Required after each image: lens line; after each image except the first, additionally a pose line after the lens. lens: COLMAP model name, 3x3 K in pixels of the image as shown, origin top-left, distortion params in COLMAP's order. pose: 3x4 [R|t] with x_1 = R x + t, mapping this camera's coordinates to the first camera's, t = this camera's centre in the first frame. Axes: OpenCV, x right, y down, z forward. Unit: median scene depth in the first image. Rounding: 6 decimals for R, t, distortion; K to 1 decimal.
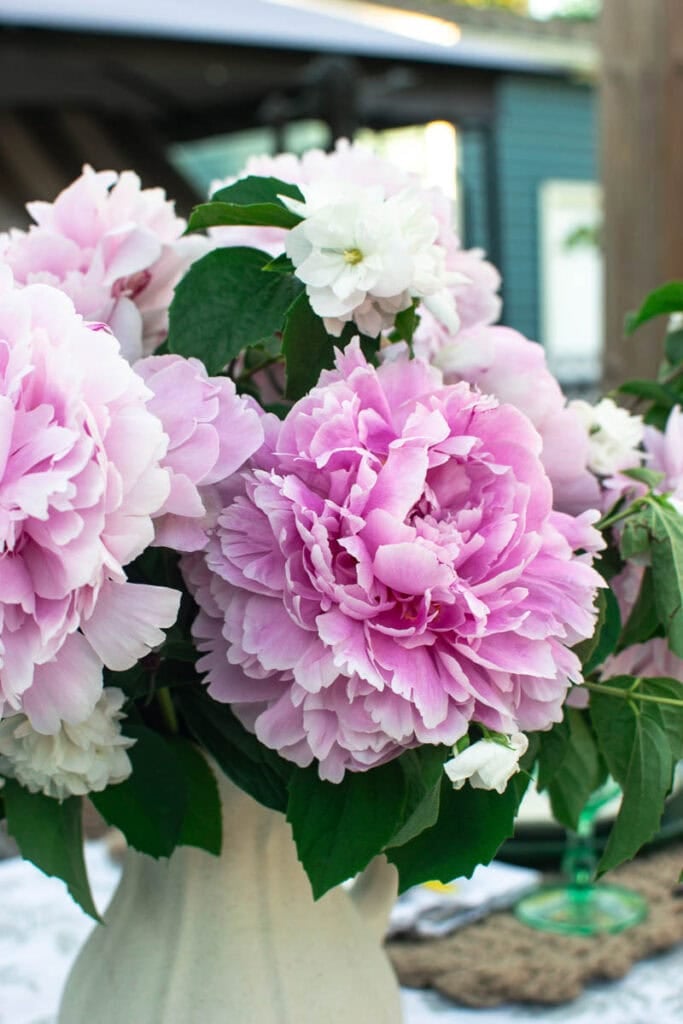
lens RADIAL K [[1597.6, 0, 341.5], [0, 1597.6, 512.0], [0, 0, 1]] dist [-0.227019, 0.248025]
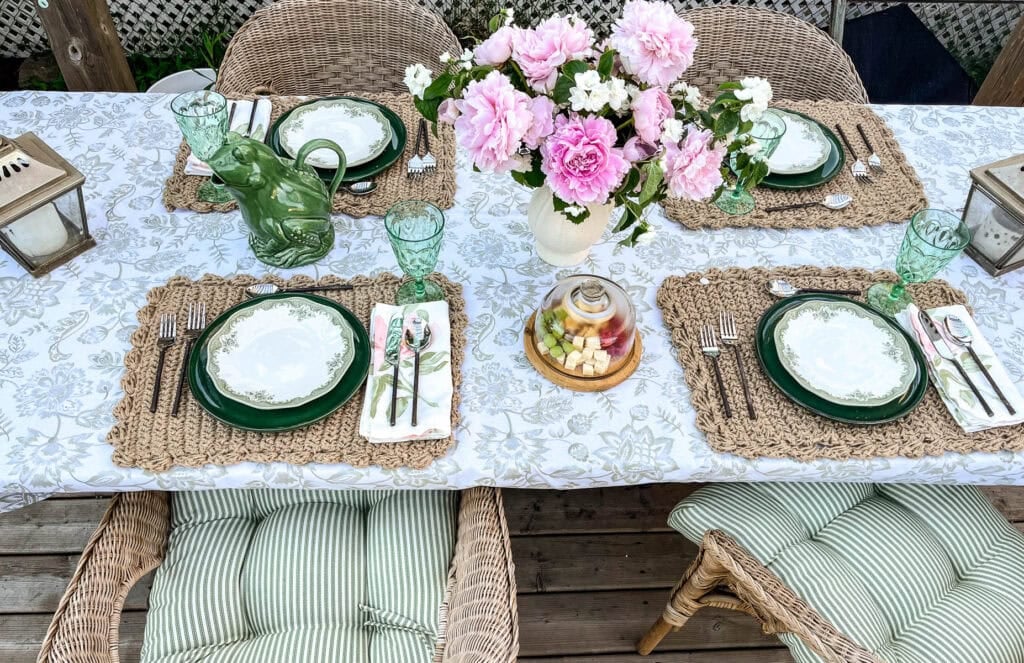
lens RADIAL K [[790.6, 0, 512.1], [0, 790.6, 360.9], [0, 0, 1]] dist [0.041306, -0.066421]
pose [[0.808095, 0.498819, -0.313308, 0.925309], [-0.150278, 0.688864, 0.709142, -1.220474], [0.569560, -0.525971, 0.631629, -0.913736]]
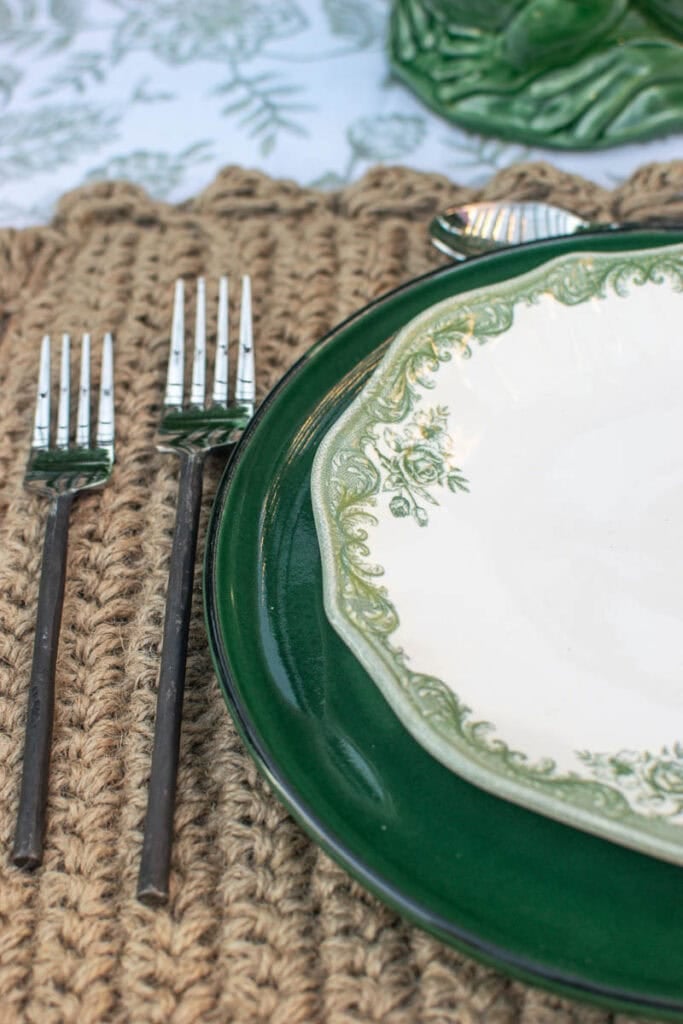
lens RADIAL K [[1597.6, 0, 341.5], [0, 1597.6, 512.0], [0, 0, 1]] dist [-0.227019, 0.248025]
pose [[0.757743, 0.469177, -0.453540, -0.271925], [-0.056114, 0.739299, 0.671036, 0.125777], [0.650136, -0.483023, 0.586526, -0.350946]]
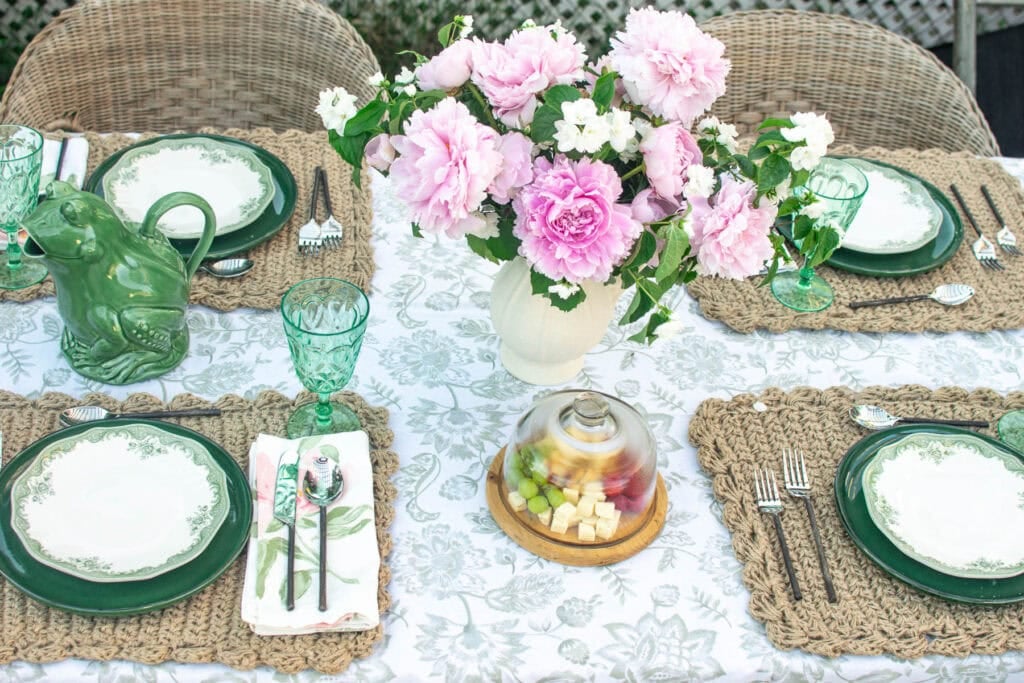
lens RADIAL K [[1597.6, 0, 512.0], [0, 1597.6, 341.5], [0, 0, 1]] dist [-0.227019, 0.248025]
pose [[0.828113, 0.430563, -0.358949, 1.249892], [-0.184755, 0.814200, 0.550403, -1.583886], [0.529240, -0.389479, 0.753798, -1.655290]]
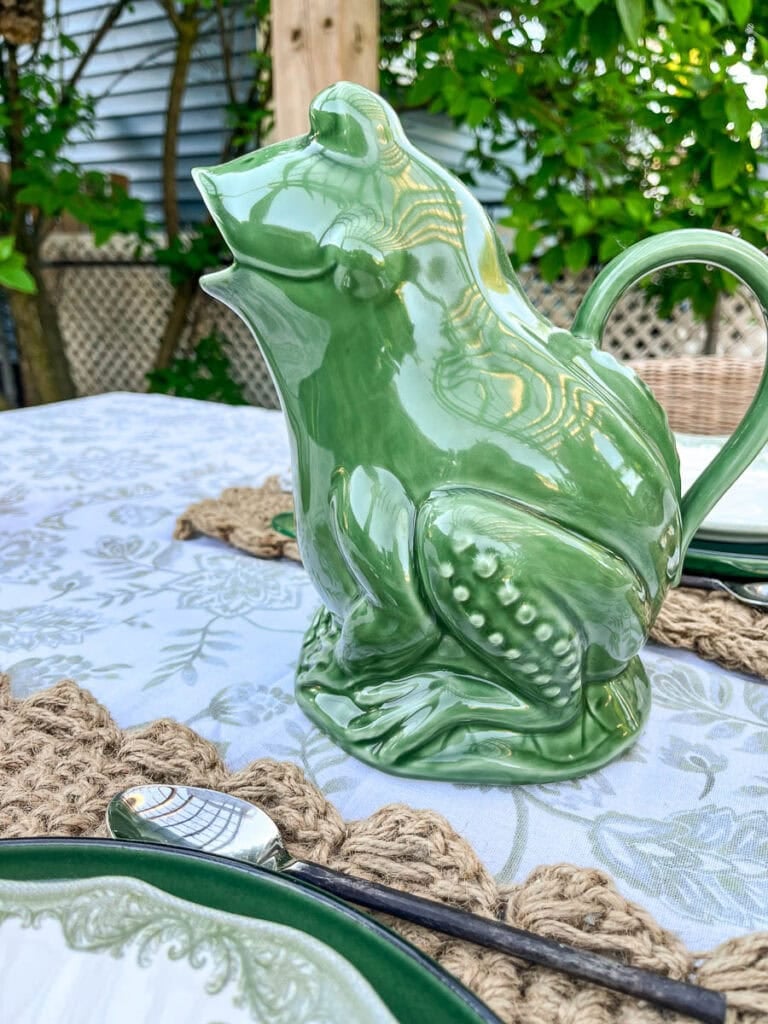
lens RADIAL K [[794.8, 0, 384.0], [0, 794.8, 512.0], [0, 0, 1]] dist [0.073991, -0.134009]
pose [[0.391422, 0.315351, -0.864490, -0.365982], [-0.139437, 0.948925, 0.283017, 0.379269], [0.909586, 0.009762, 0.415402, 0.379363]]
